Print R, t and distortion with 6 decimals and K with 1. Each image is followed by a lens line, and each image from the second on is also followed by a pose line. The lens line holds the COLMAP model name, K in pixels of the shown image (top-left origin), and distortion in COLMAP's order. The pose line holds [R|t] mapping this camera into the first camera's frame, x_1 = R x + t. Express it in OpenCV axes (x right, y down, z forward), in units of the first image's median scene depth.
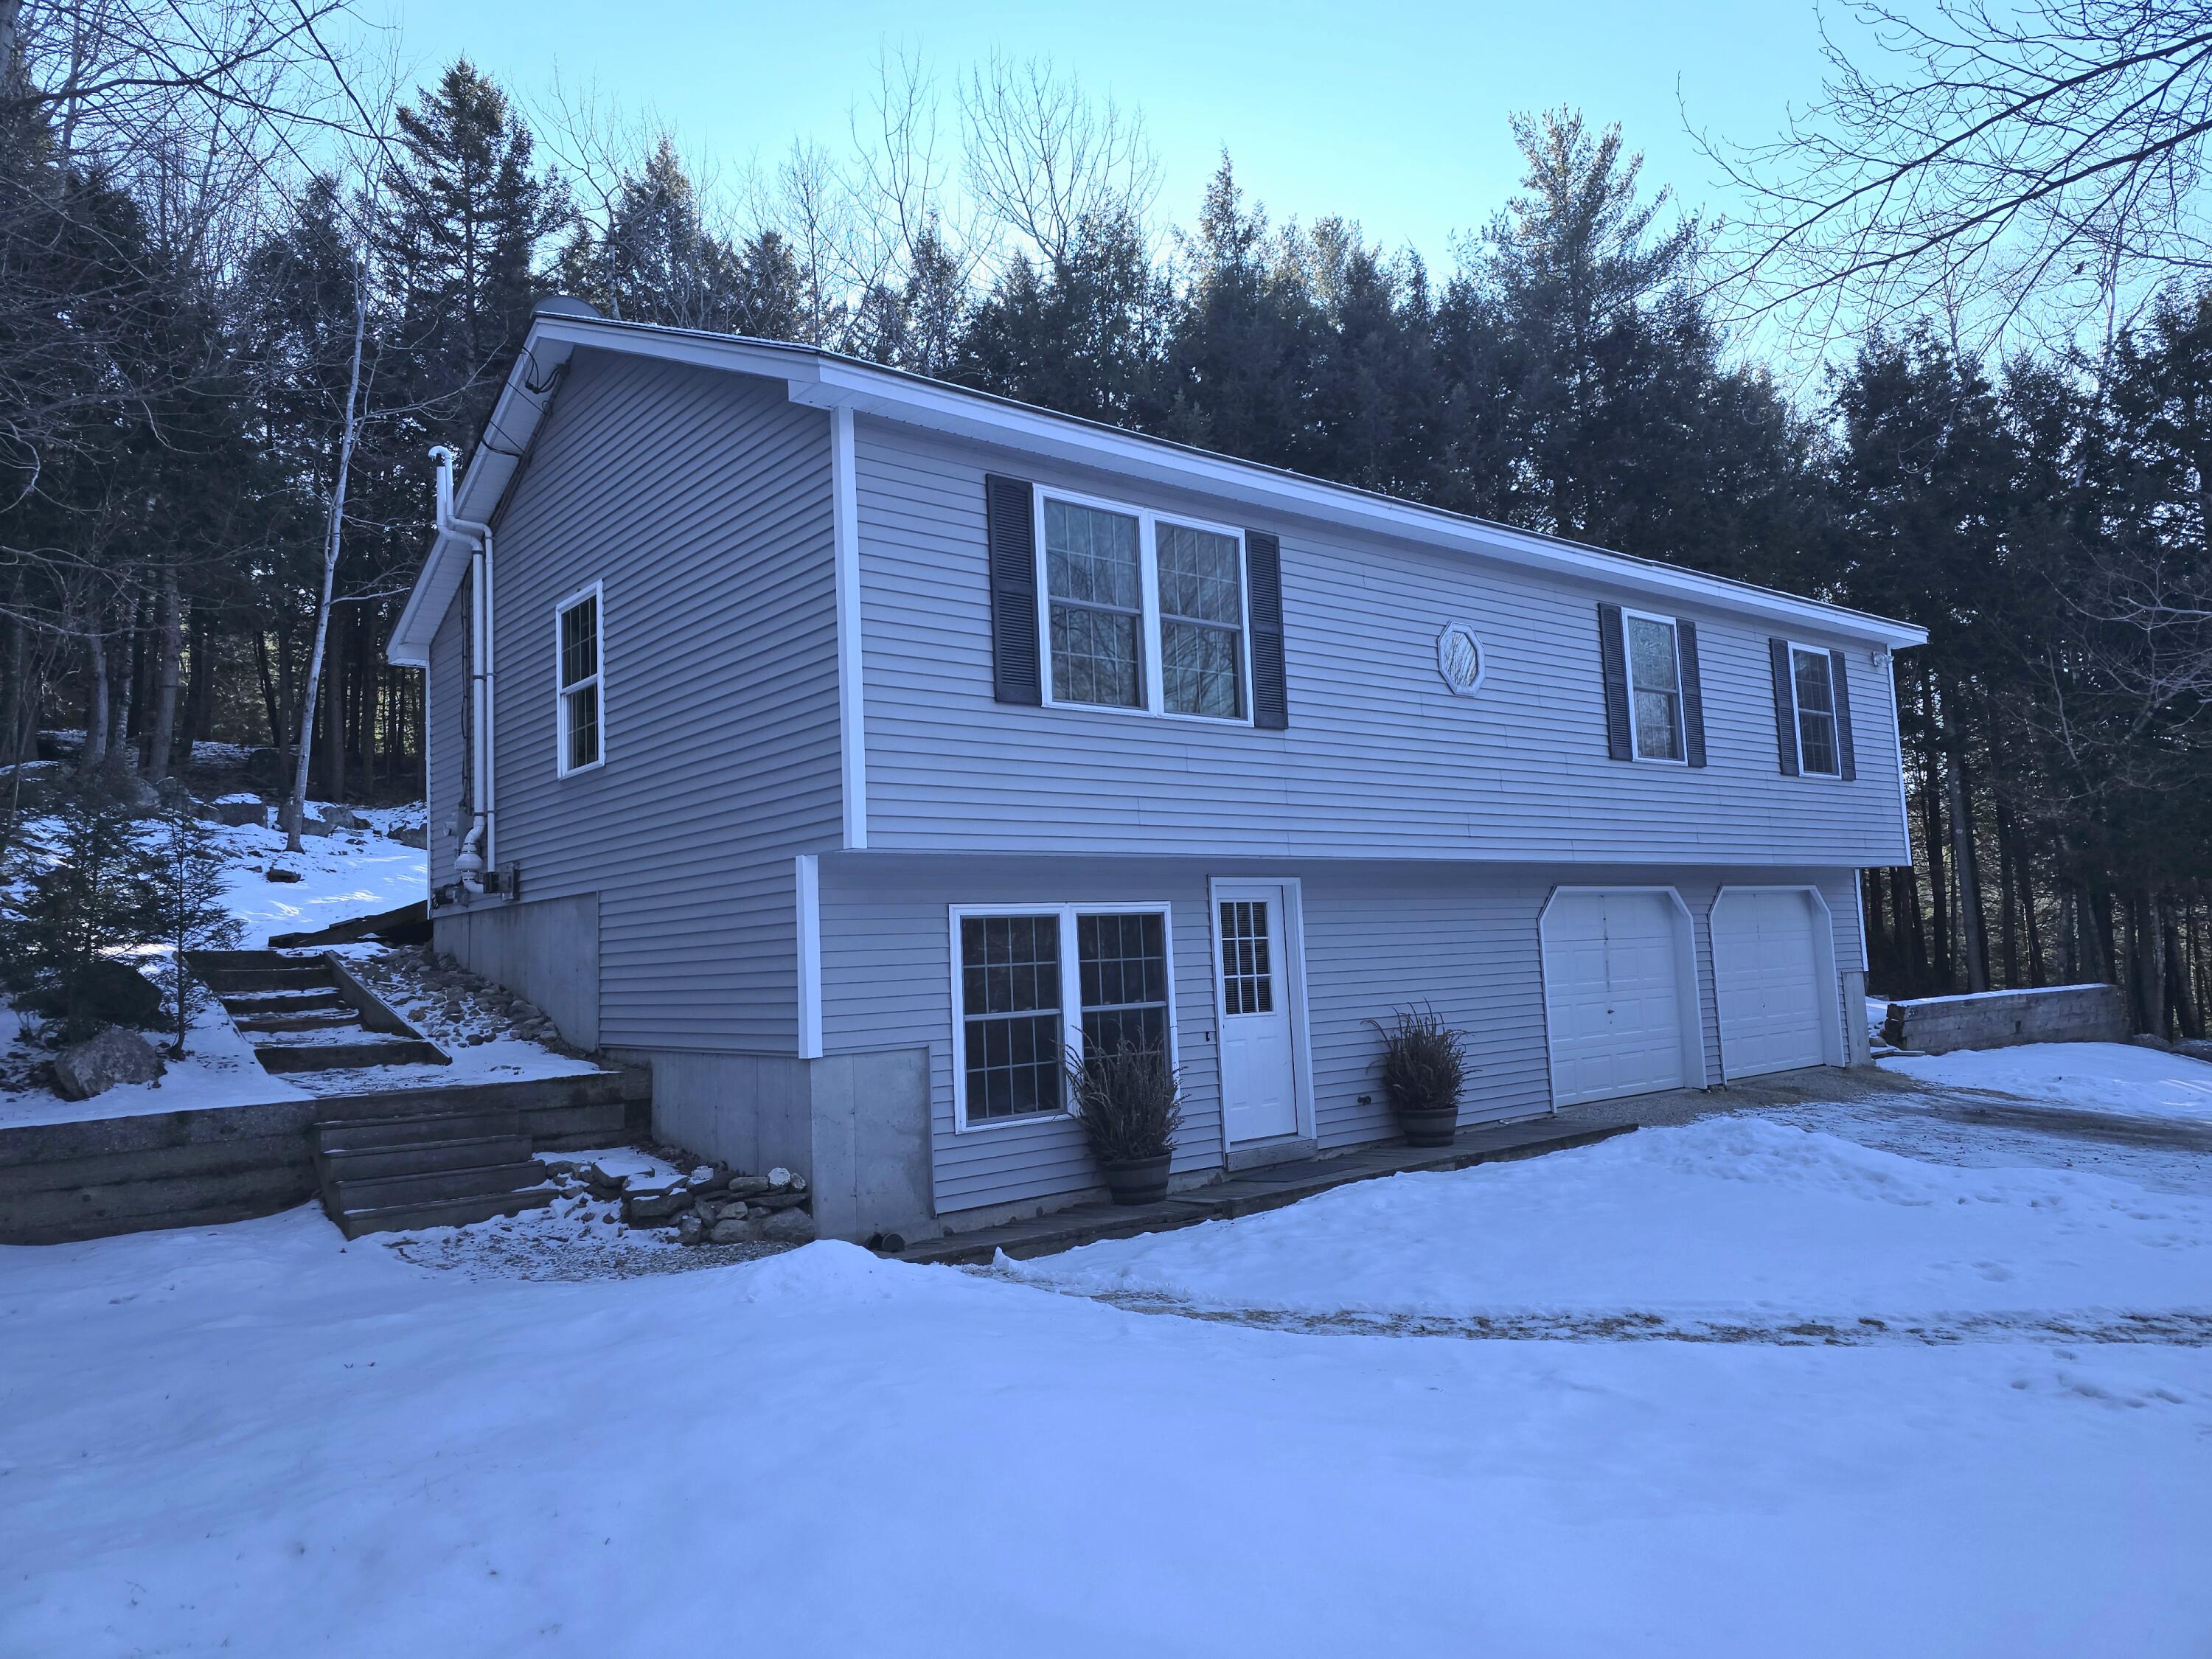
lens RADIAL K [[1457.6, 0, 1056.5], [0, 1457.6, 828.0], [0, 0, 1]] dist [0.156066, -0.195208]
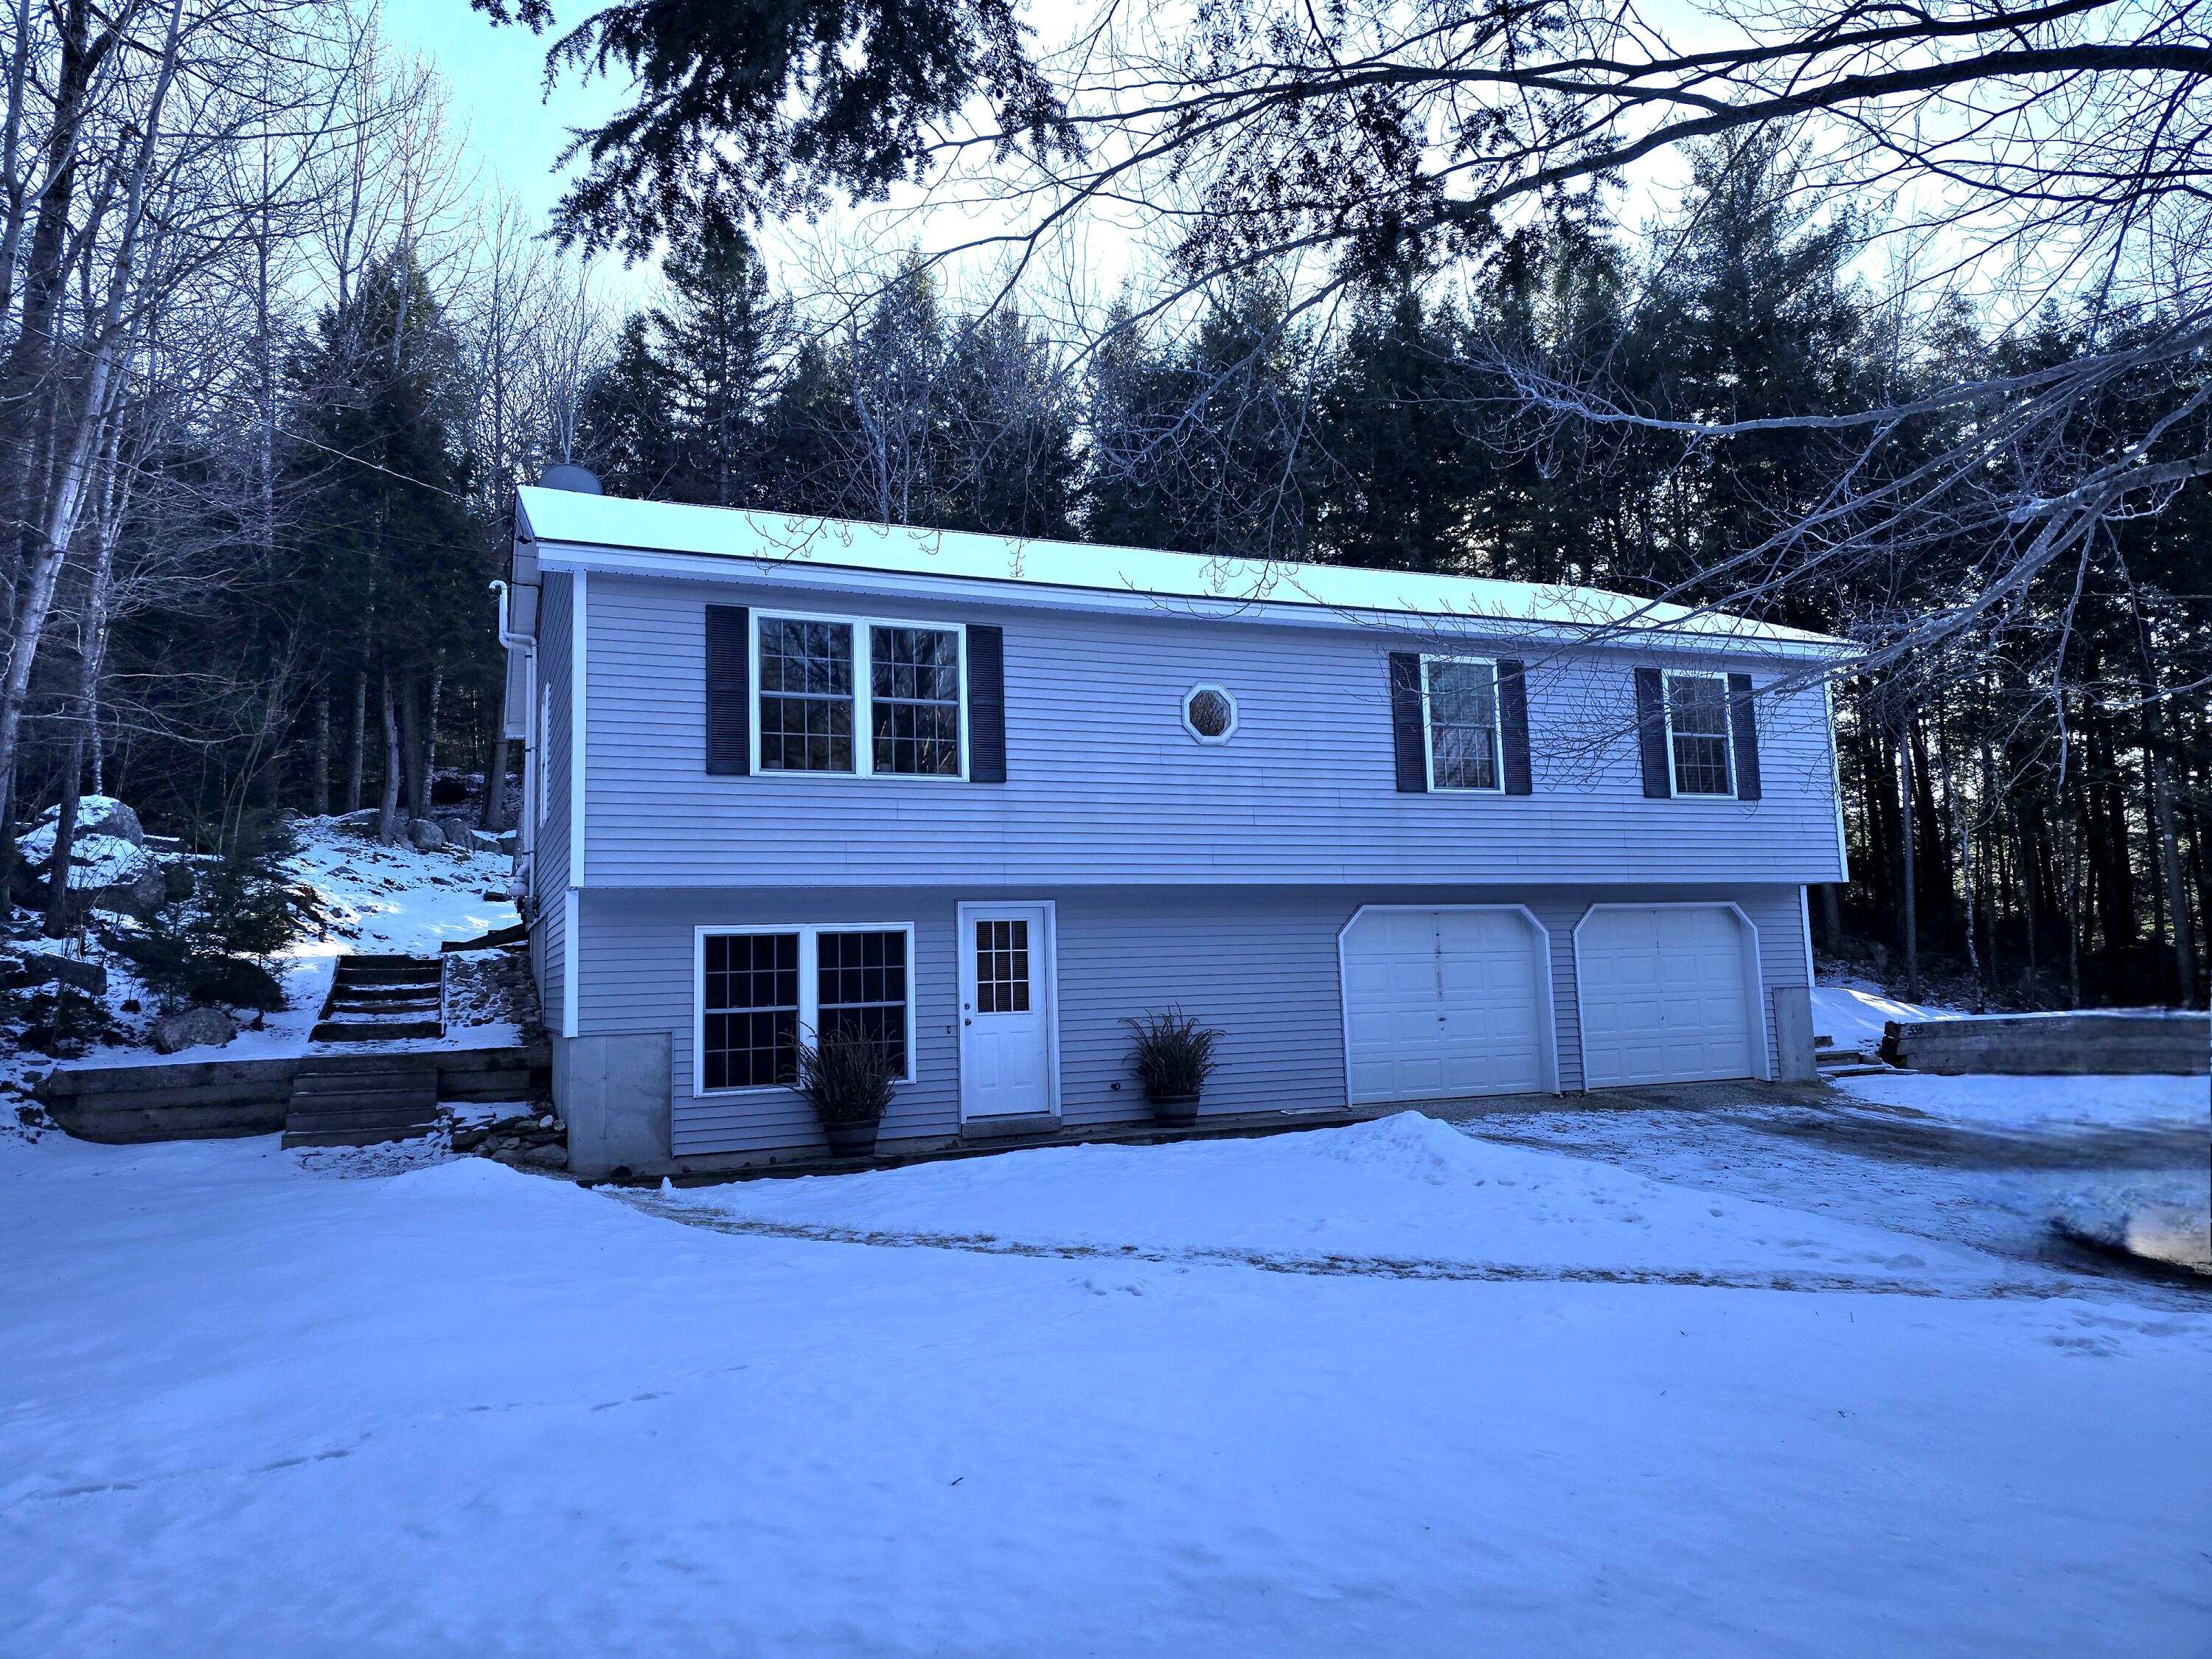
lens RADIAL K [[1457.6, 0, 1056.5], [0, 1457.6, 828.0], [0, 0, 1]] dist [0.156066, -0.195208]
pose [[0.957909, -0.016783, -0.286579, 0.552999], [0.015702, 0.999858, -0.006070, -0.020617], [0.286641, 0.001315, 0.958037, -0.168990]]
